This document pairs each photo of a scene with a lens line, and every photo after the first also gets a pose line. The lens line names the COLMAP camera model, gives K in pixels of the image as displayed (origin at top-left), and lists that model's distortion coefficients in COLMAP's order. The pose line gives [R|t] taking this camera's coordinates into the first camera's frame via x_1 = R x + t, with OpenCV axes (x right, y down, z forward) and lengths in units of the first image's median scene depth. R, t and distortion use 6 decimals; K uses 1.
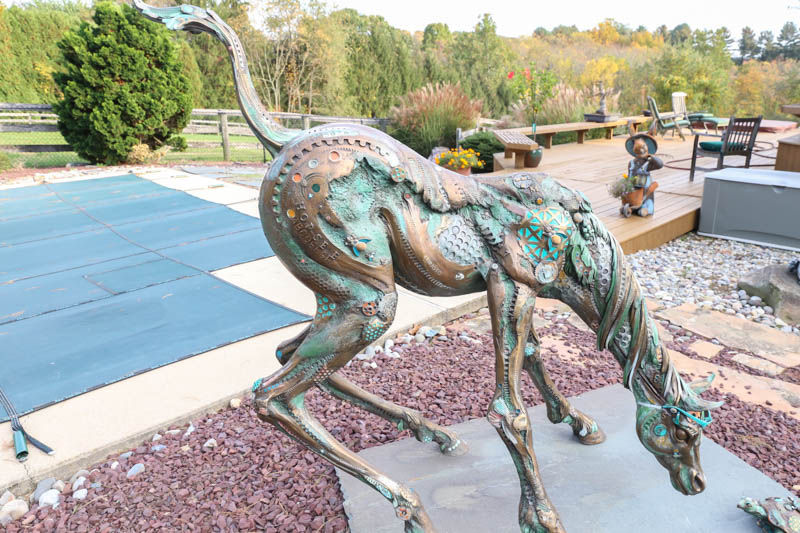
lens RADIAL K [[620.5, 0, 410.8], [0, 620.5, 241.2], [0, 0, 1]] dist [-0.105500, 0.077123]
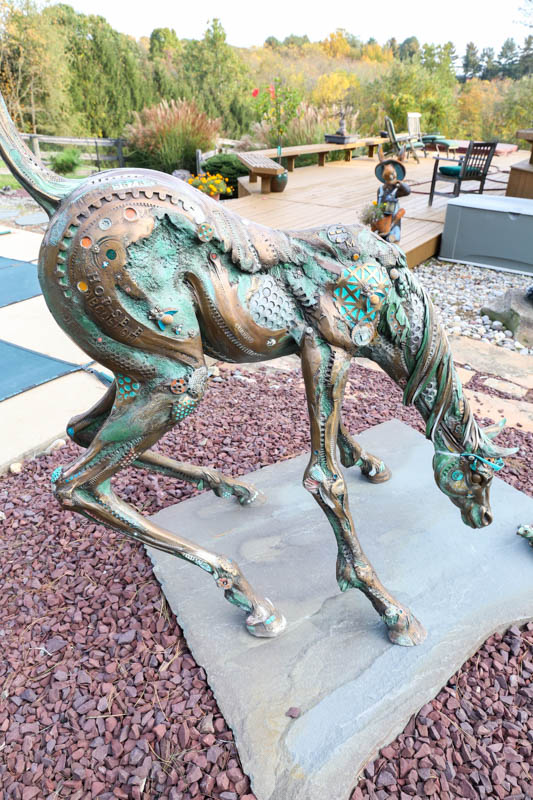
lens RADIAL K [[578.5, 0, 266.3], [0, 578.5, 413.4], [0, 0, 1]] dist [-0.107079, 0.085025]
pose [[0.980460, -0.077409, 0.180848, -0.085011], [0.028425, 0.965425, 0.259126, -0.059092], [-0.194654, -0.248922, 0.948761, 0.148565]]
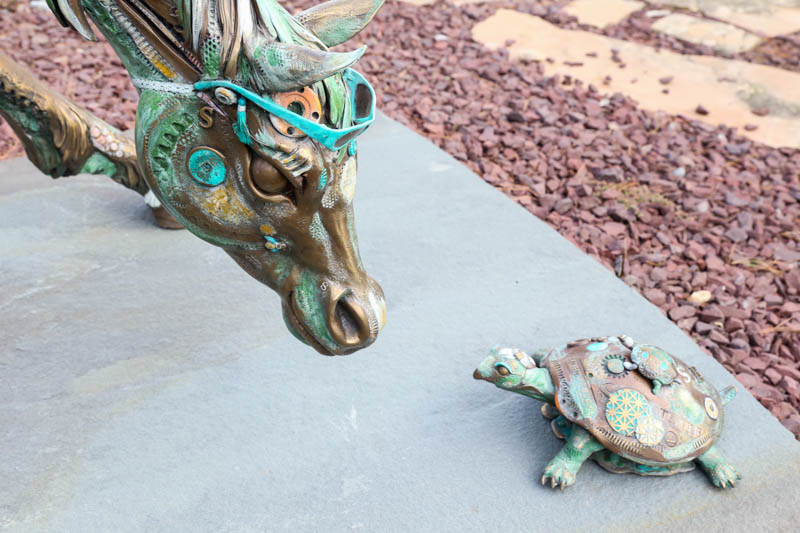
lens RADIAL K [[957.1, 0, 406.9], [0, 957.1, 289.9], [0, 0, 1]] dist [0.063592, 0.000000]
pose [[0.988972, -0.087993, 0.119125, 0.445902], [0.039101, 0.930952, 0.363043, 0.197882], [-0.142845, -0.354382, 0.924126, 0.518902]]
